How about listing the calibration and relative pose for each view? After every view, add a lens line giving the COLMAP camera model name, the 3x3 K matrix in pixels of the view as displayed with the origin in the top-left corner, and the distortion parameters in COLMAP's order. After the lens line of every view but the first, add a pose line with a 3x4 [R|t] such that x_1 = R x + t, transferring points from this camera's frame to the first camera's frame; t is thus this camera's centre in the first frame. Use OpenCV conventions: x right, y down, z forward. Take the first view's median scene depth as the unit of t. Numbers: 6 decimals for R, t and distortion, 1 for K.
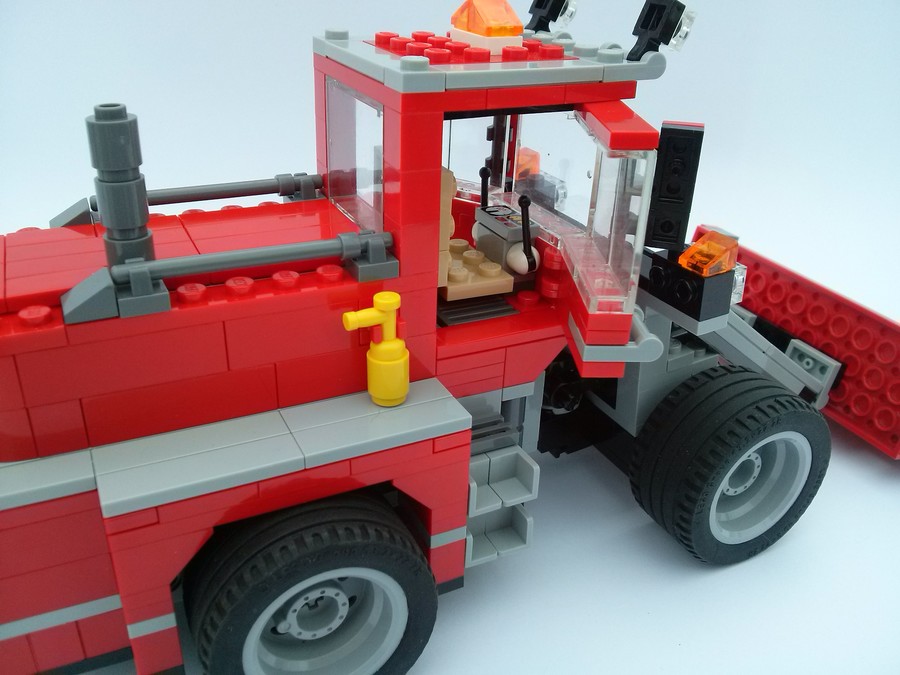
lens RADIAL K [[797.3, 0, 429.4], [0, 797.3, 338.8], [0, 0, 1]] dist [0.035521, -0.001396]
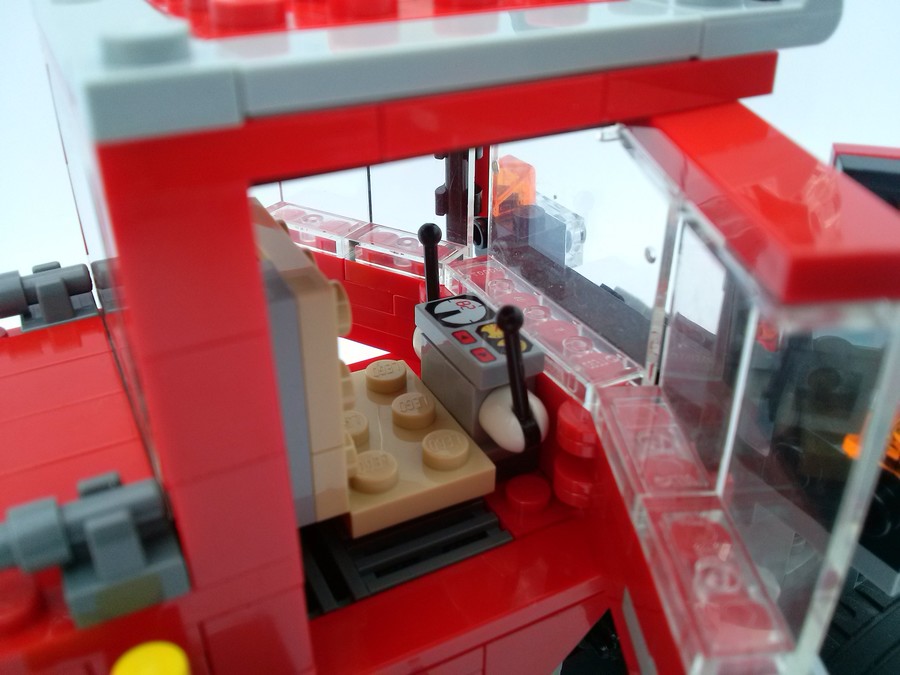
lens RADIAL K [[832.9, 0, 450.0], [0, 832.9, 337.5], [0, 0, 1]] dist [0.151041, -0.526030]
pose [[0.998023, -0.056154, 0.028214, 0.068335], [0.054448, 0.996832, 0.057983, -0.182733], [-0.031381, -0.056333, 0.997919, 0.503057]]
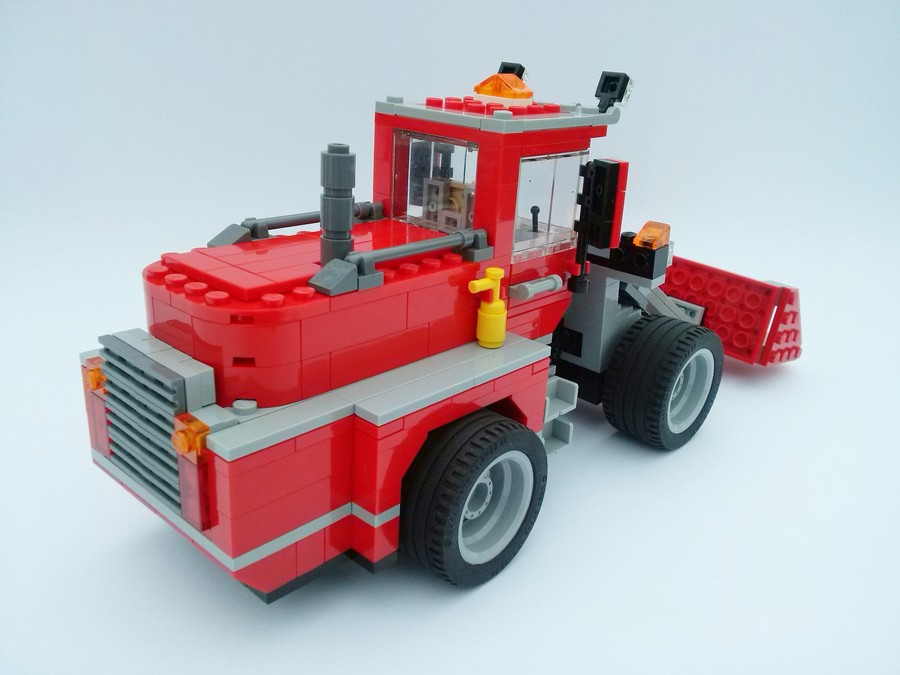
lens RADIAL K [[804.8, 0, 400.4], [0, 804.8, 325.2], [0, 0, 1]] dist [0.158779, 0.000307]
pose [[0.934199, -0.098213, 0.342967, -0.594070], [0.133864, 0.987617, -0.081814, 0.117885], [-0.330684, 0.122342, 0.935778, -0.264226]]
